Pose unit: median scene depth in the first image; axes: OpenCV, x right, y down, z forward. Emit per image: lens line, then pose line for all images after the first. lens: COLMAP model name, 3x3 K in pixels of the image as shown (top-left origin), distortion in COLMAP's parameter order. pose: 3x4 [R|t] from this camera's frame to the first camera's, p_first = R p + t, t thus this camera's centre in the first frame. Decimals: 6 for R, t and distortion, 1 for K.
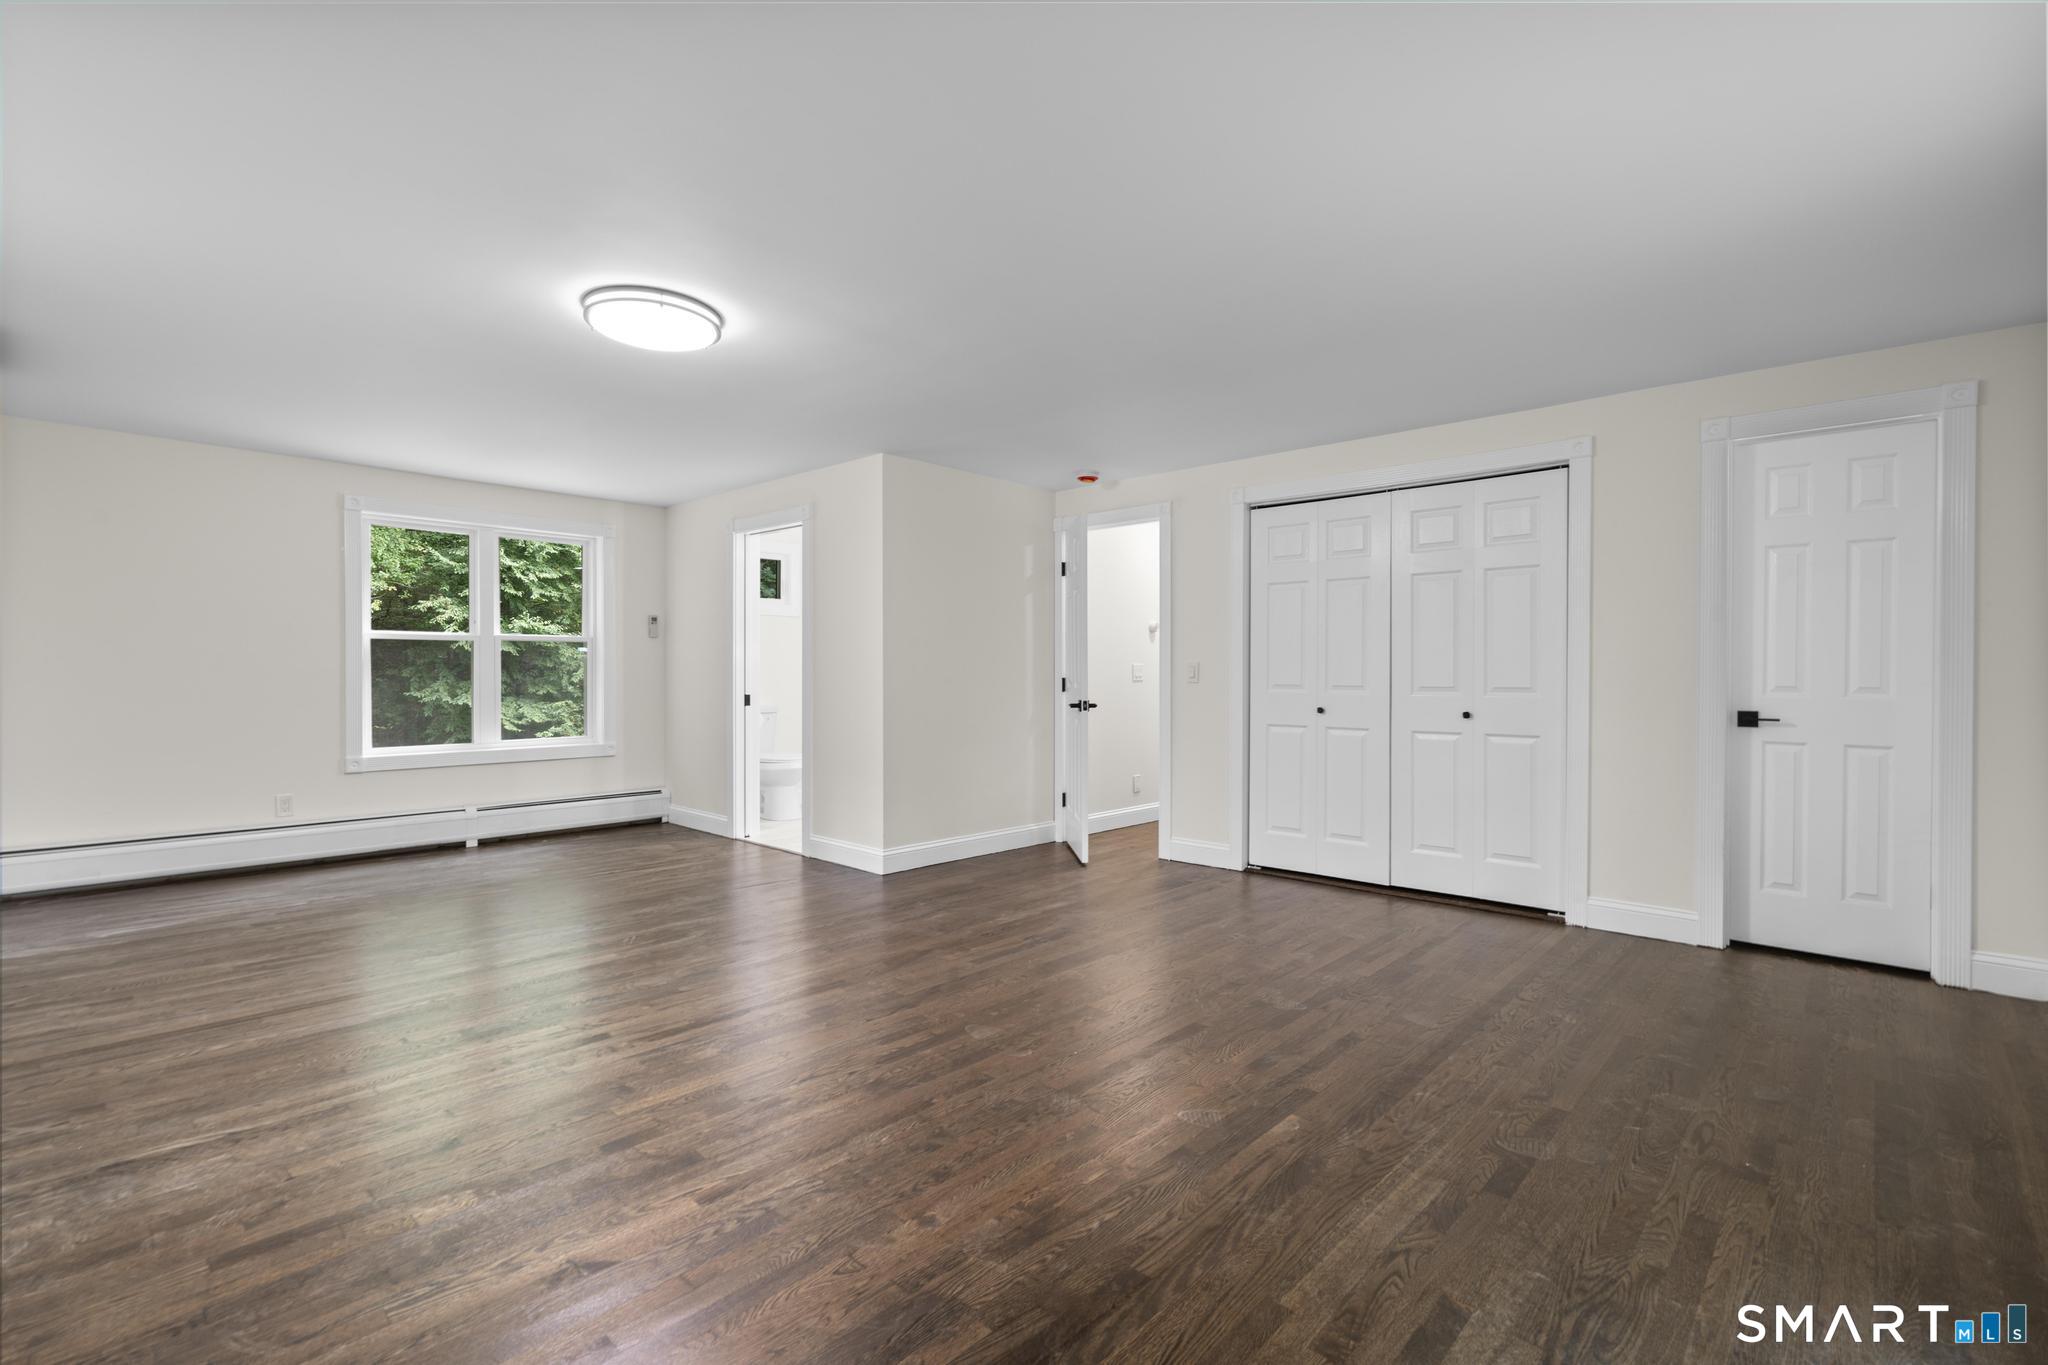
lens RADIAL K [[922.2, 0, 1030.4], [0, 922.2, 681.0], [0, 0, 1]] dist [-0.000018, 0.000589]
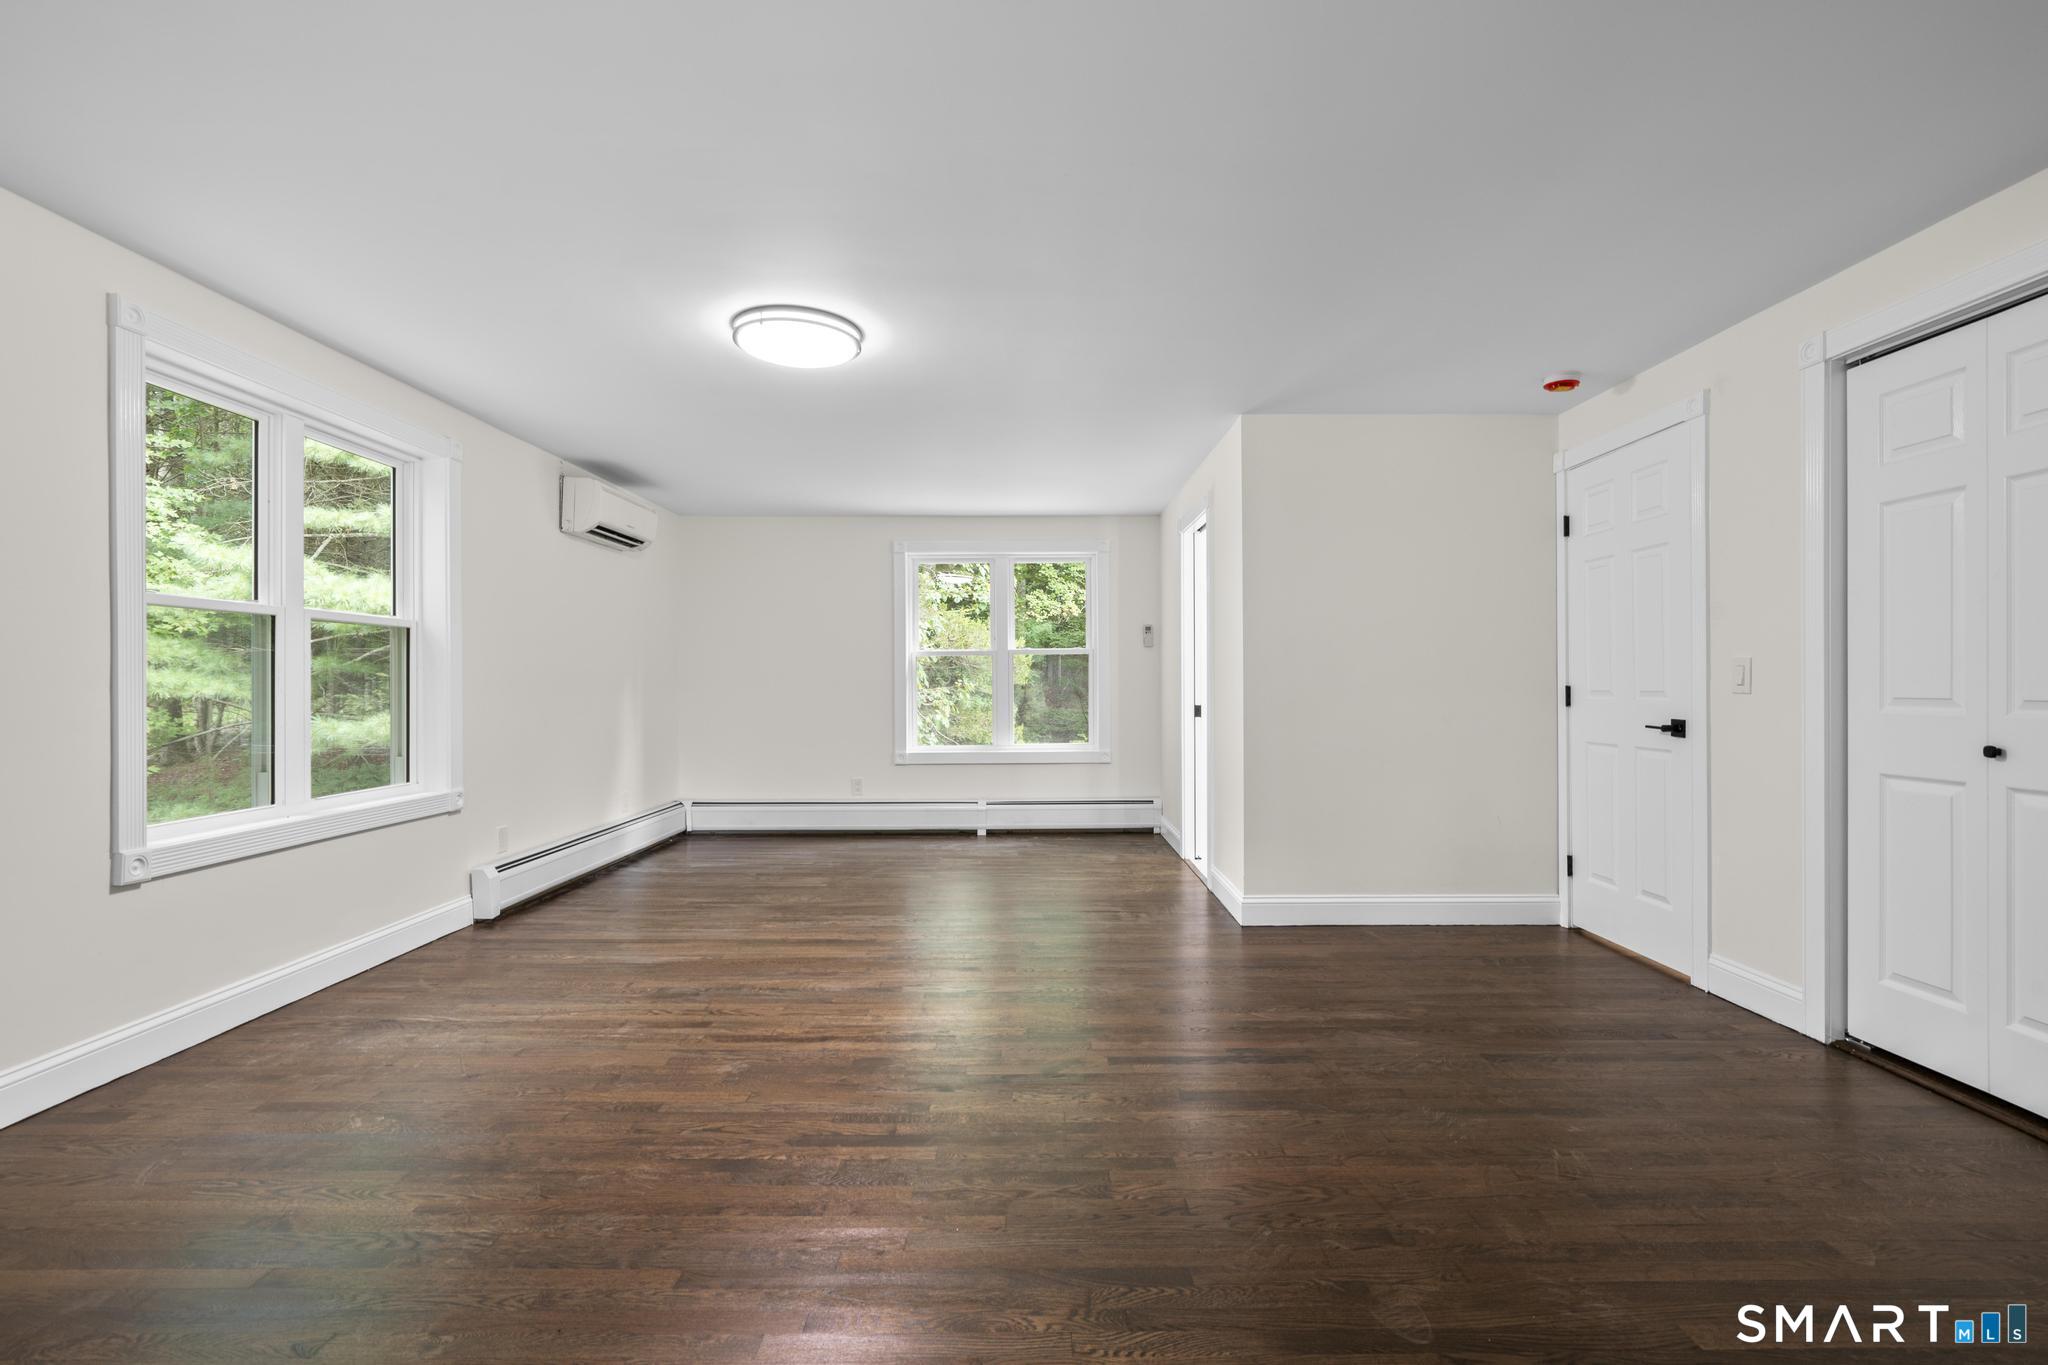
lens RADIAL K [[922.2, 0, 1030.4], [0, 922.2, 681.0], [0, 0, 1]] dist [-0.000018, 0.000589]
pose [[0.683755, -0.007070, -0.729677, 0.304699], [-0.001151, 0.999941, -0.010767, 0.000765], [0.729711, 0.008202, 0.683707, 0.292000]]
